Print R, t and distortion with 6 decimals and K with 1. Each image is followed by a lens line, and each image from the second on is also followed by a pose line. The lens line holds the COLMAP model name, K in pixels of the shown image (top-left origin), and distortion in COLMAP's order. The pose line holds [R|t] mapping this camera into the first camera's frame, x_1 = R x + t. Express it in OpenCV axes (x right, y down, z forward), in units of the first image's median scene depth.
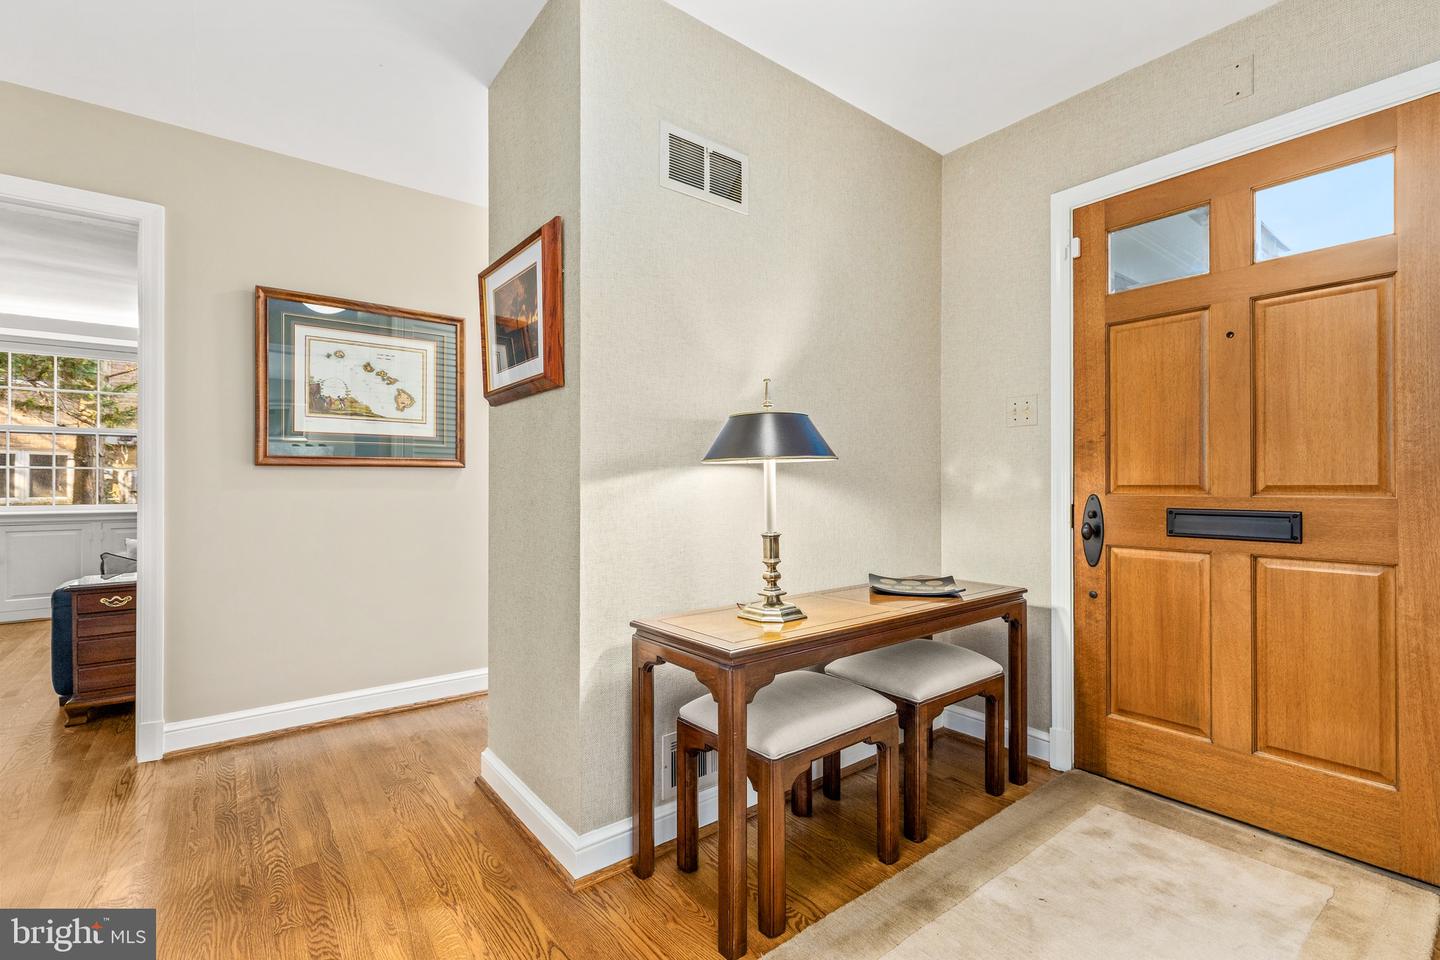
lens RADIAL K [[641.1, 0, 719.6], [0, 641.1, 472.9], [0, 0, 1]] dist [0.003729, -0.000087]
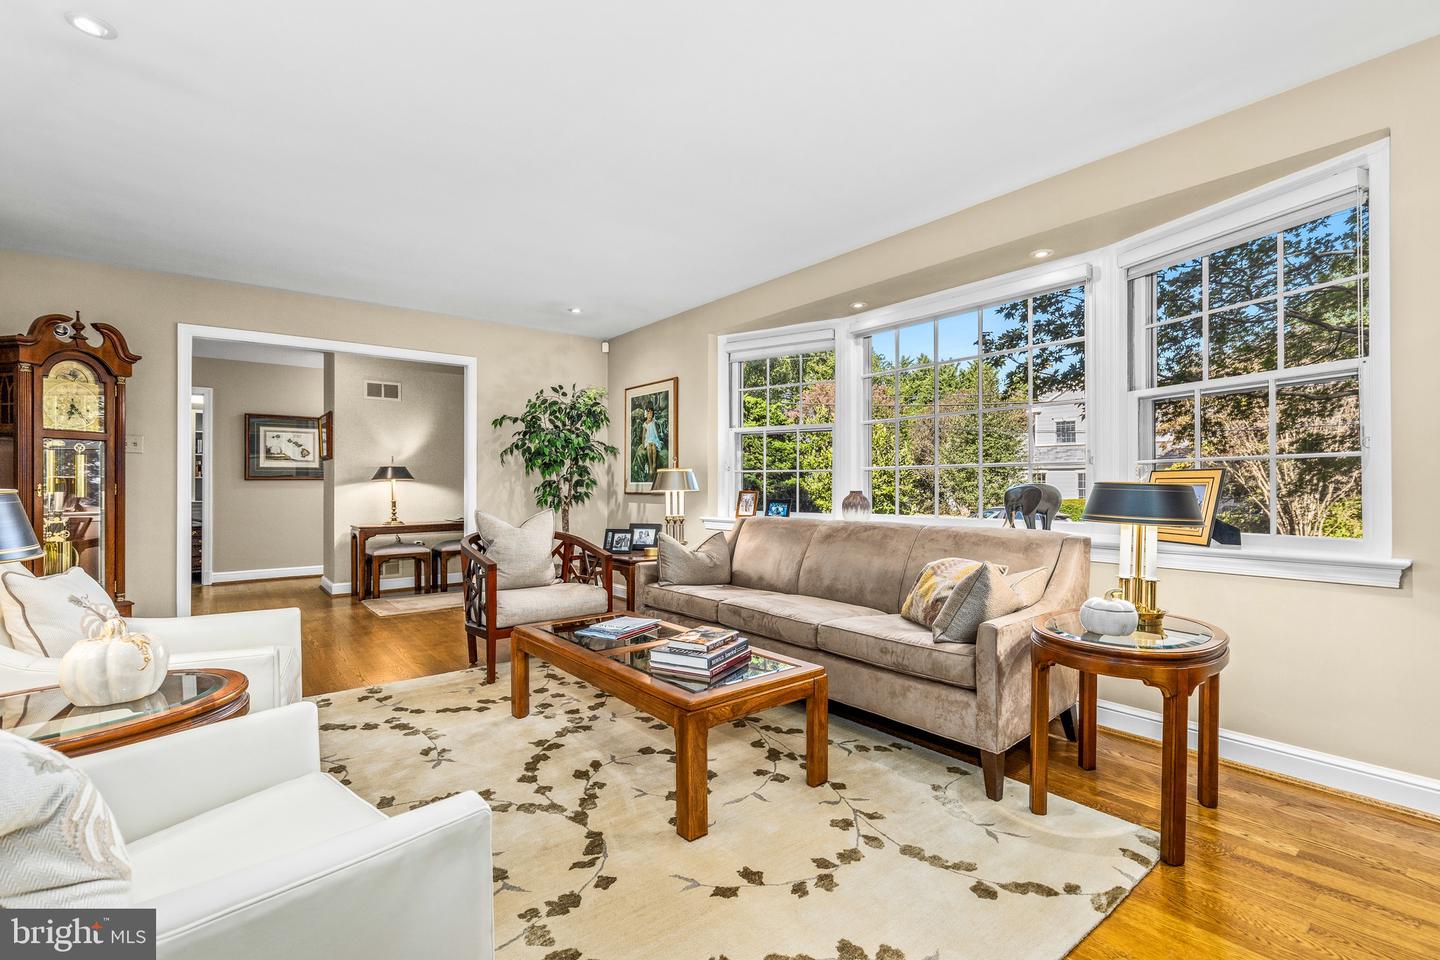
lens RADIAL K [[641.1, 0, 712.7], [0, 641.1, 486.6], [0, 0, 1]] dist [0.003729, -0.000087]
pose [[0.999973, 0.006801, -0.002859, 1.394070], [-0.006779, 0.999947, 0.007709, -0.015880], [0.002911, -0.007689, 0.999966, -1.889865]]
